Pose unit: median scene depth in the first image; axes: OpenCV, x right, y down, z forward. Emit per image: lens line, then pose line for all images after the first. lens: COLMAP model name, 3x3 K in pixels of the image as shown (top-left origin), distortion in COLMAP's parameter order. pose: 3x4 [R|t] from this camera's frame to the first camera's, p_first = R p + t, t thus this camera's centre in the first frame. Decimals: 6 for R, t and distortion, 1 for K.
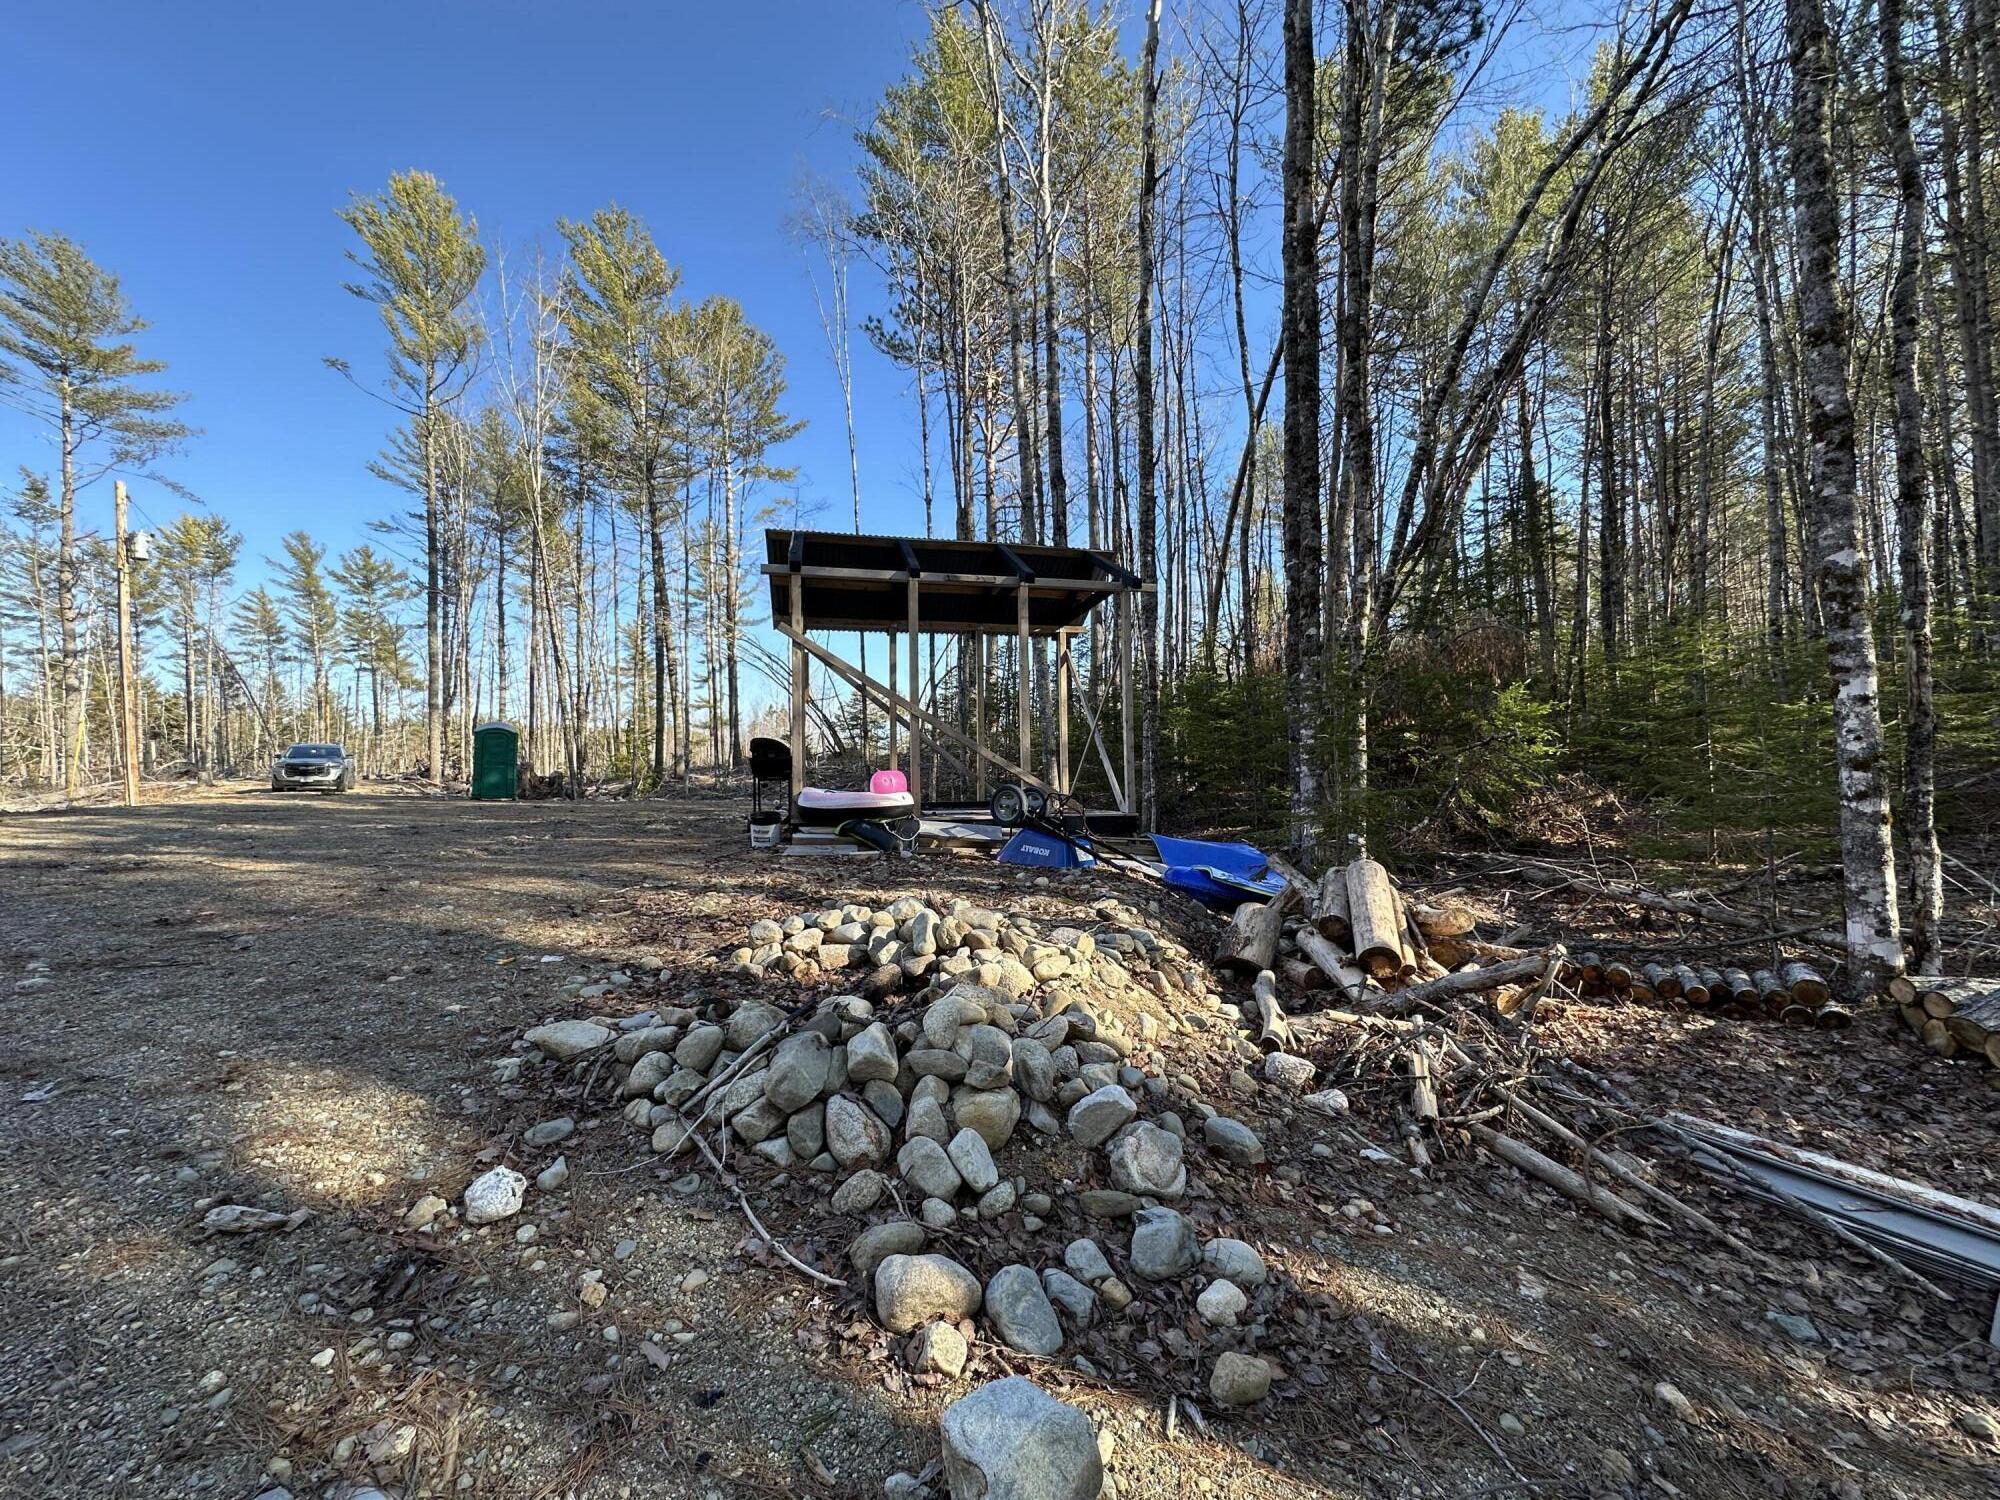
lens RADIAL K [[793.1, 0, 993.4], [0, 793.1, 755.8], [0, 0, 1]] dist [-0.002447, -0.000325]
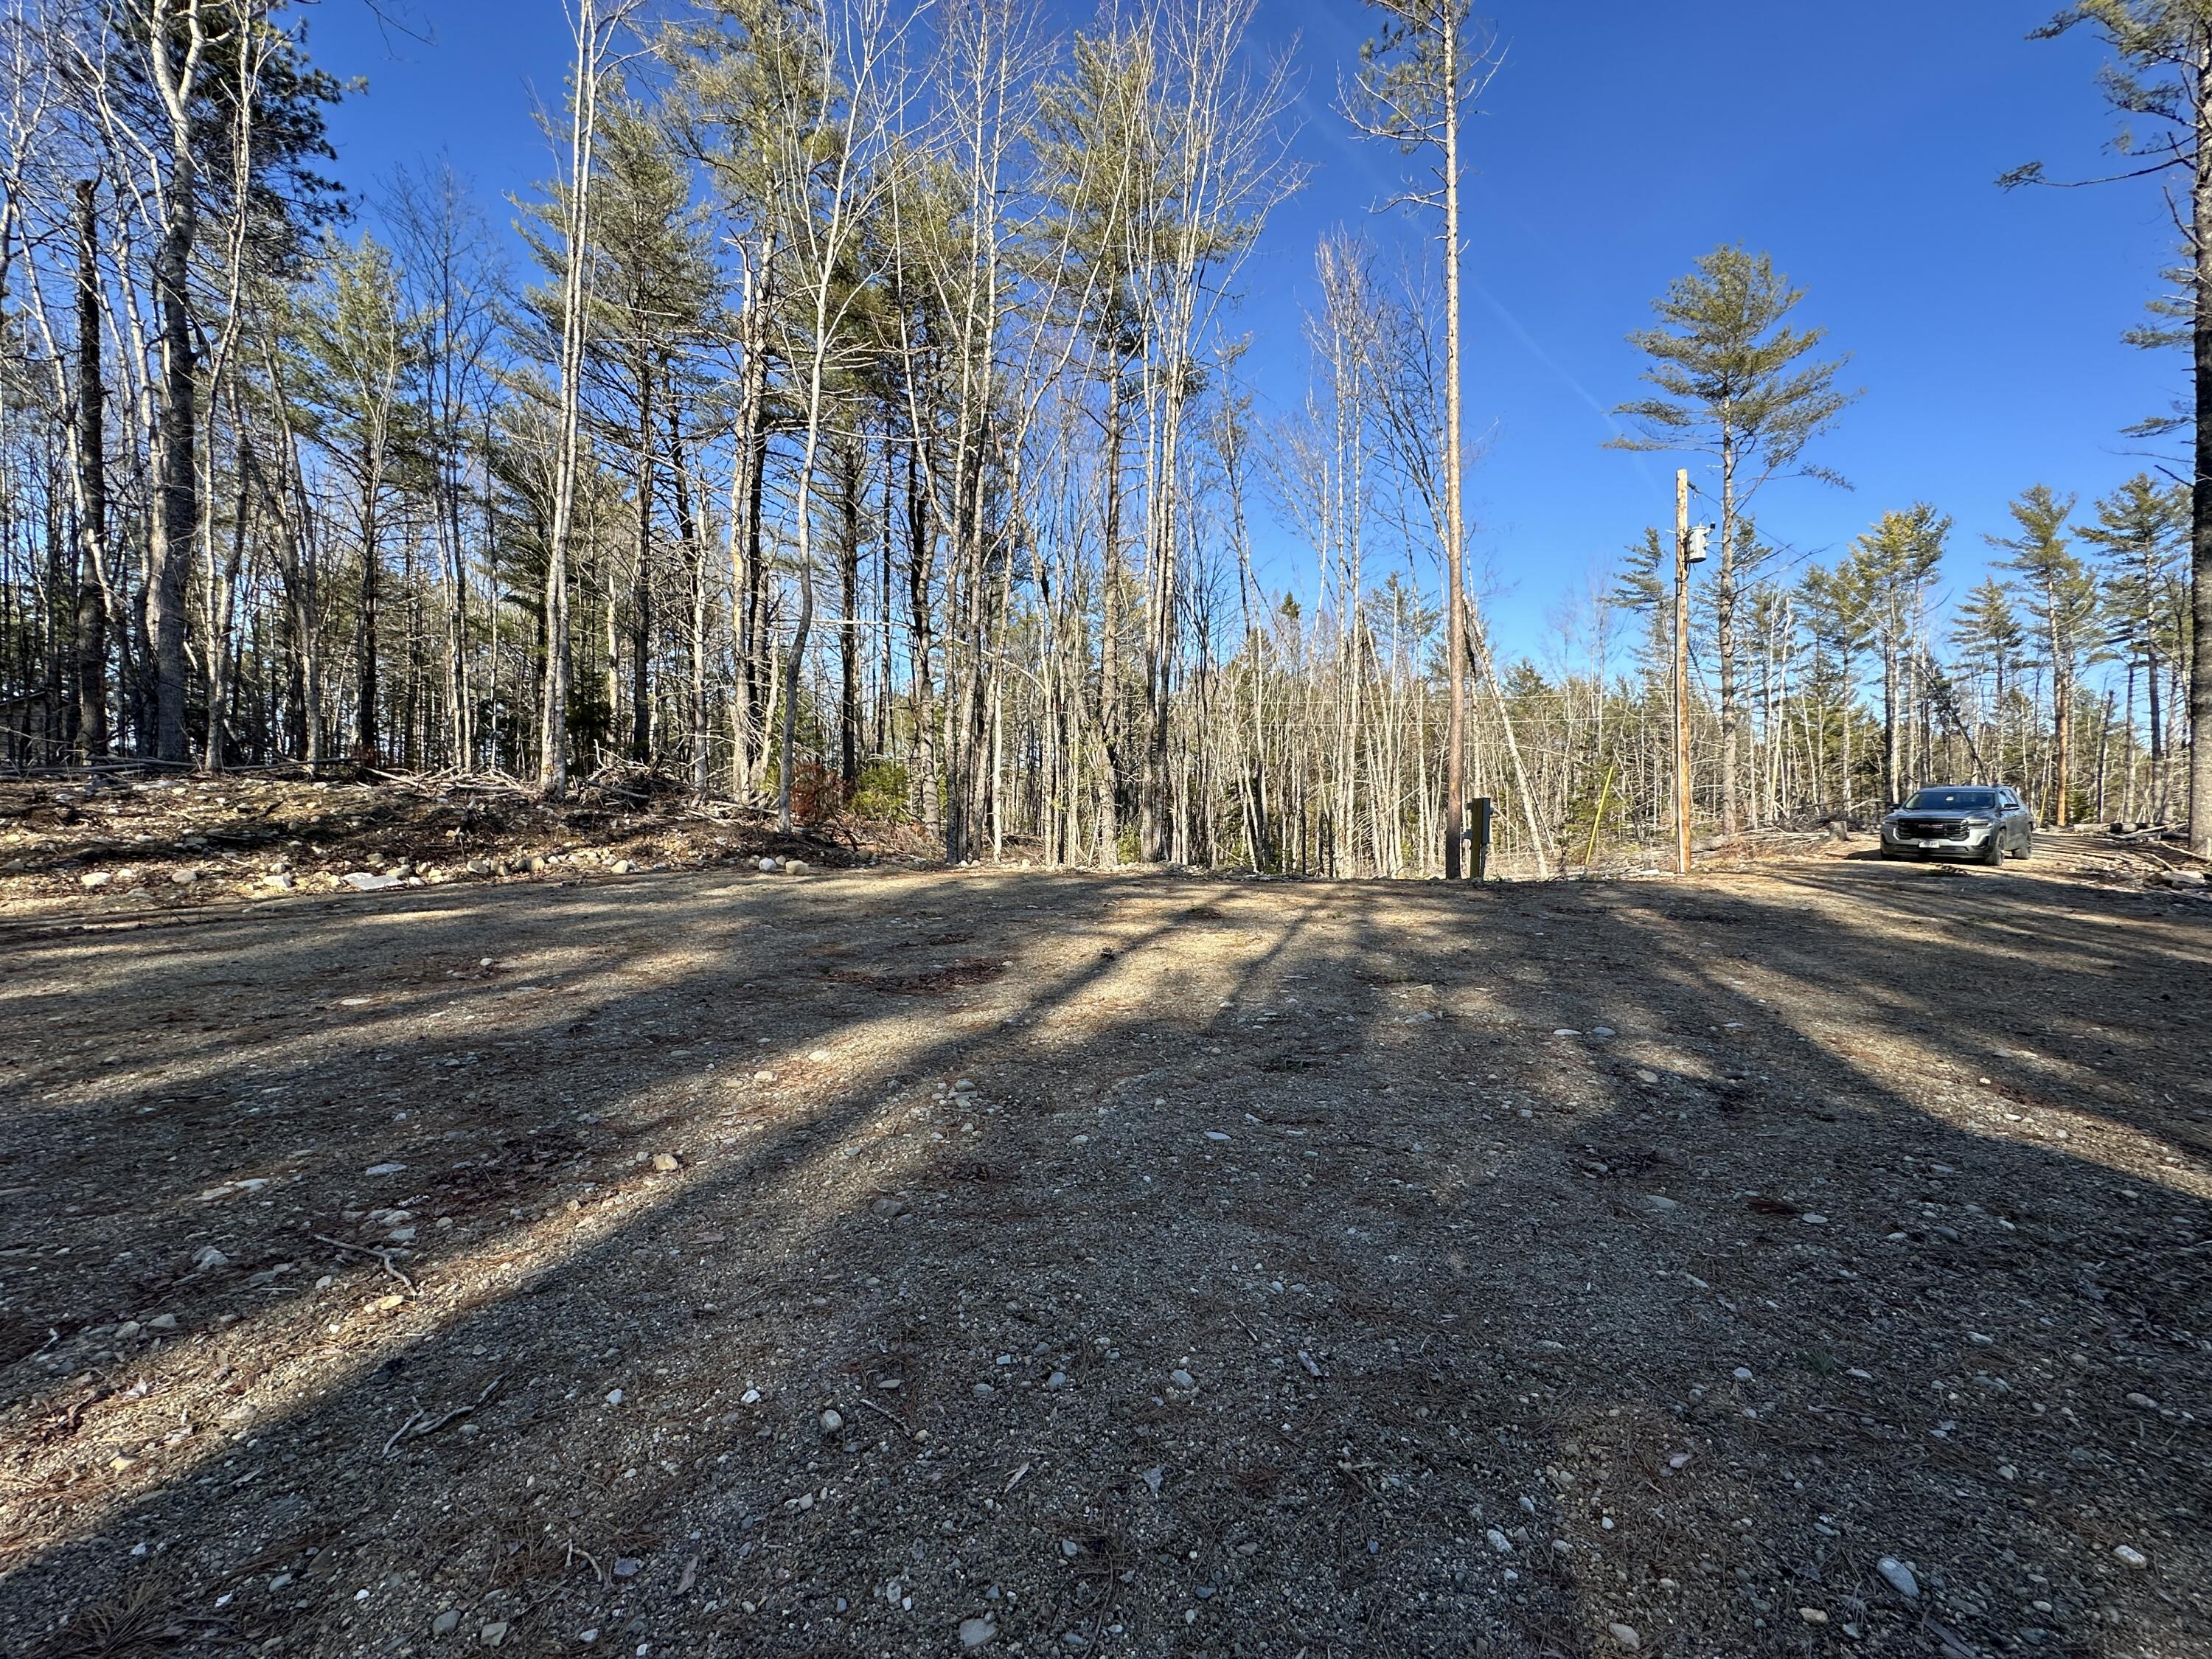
lens RADIAL K [[877.2, 0, 1098.2], [0, 877.2, 814.4], [0, 0, 1]] dist [-0.002447, -0.000325]
pose [[0.004146, 0.022550, -0.999737, -0.064616], [0.007413, 0.999718, 0.022580, -0.005925], [0.999964, -0.007505, 0.003978, 0.128730]]
